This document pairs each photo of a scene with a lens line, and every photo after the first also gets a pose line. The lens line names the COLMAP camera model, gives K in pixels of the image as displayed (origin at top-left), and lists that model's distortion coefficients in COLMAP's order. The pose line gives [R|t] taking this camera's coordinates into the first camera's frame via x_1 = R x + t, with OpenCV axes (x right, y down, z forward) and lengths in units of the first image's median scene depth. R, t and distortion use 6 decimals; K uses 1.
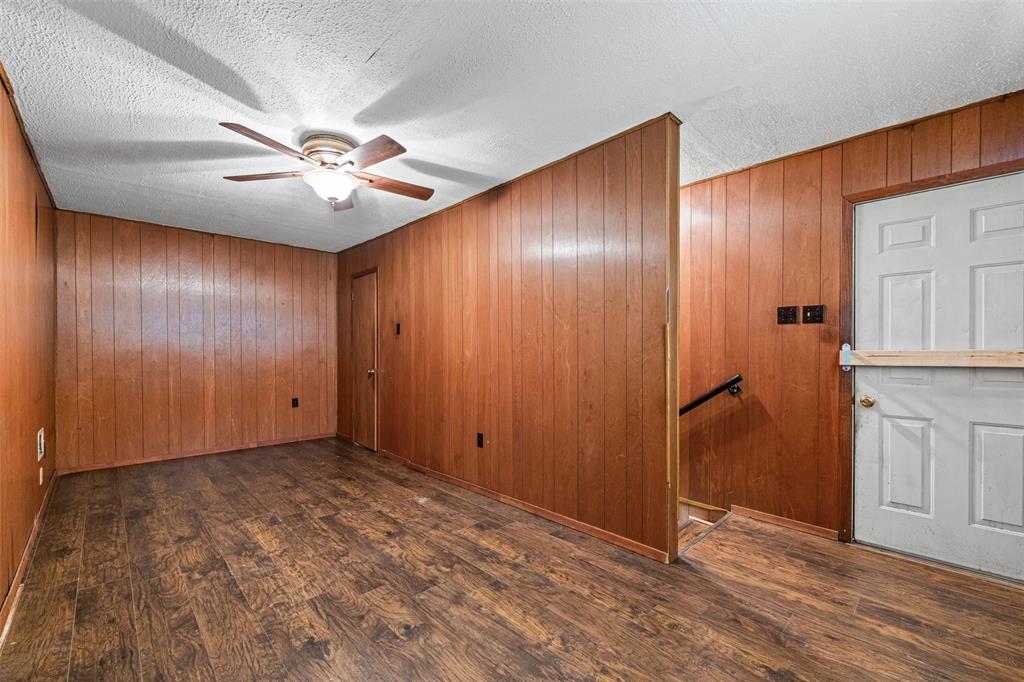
lens RADIAL K [[418.6, 0, 509.6], [0, 418.6, 345.3], [0, 0, 1]] dist [-0.000741, 0.000784]
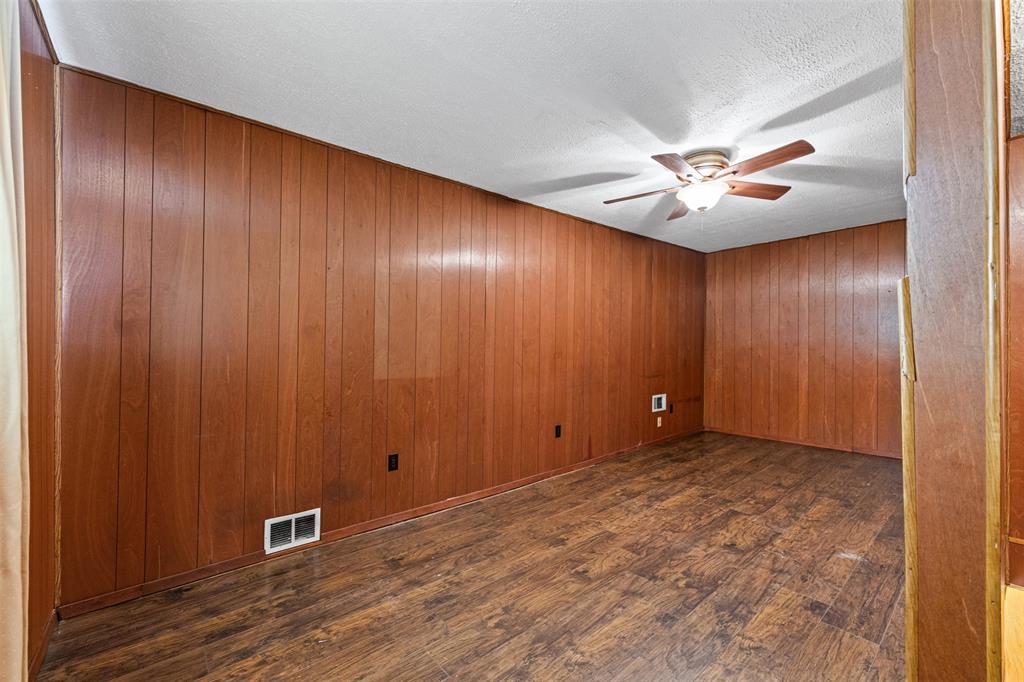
lens RADIAL K [[418.6, 0, 509.6], [0, 418.6, 345.3], [0, 0, 1]] dist [-0.000741, 0.000784]
pose [[-0.063684, -0.005559, -0.997955, 0.677343], [0.017022, 0.999833, -0.006656, 0.004813], [0.997825, -0.017411, -0.063579, 0.580948]]
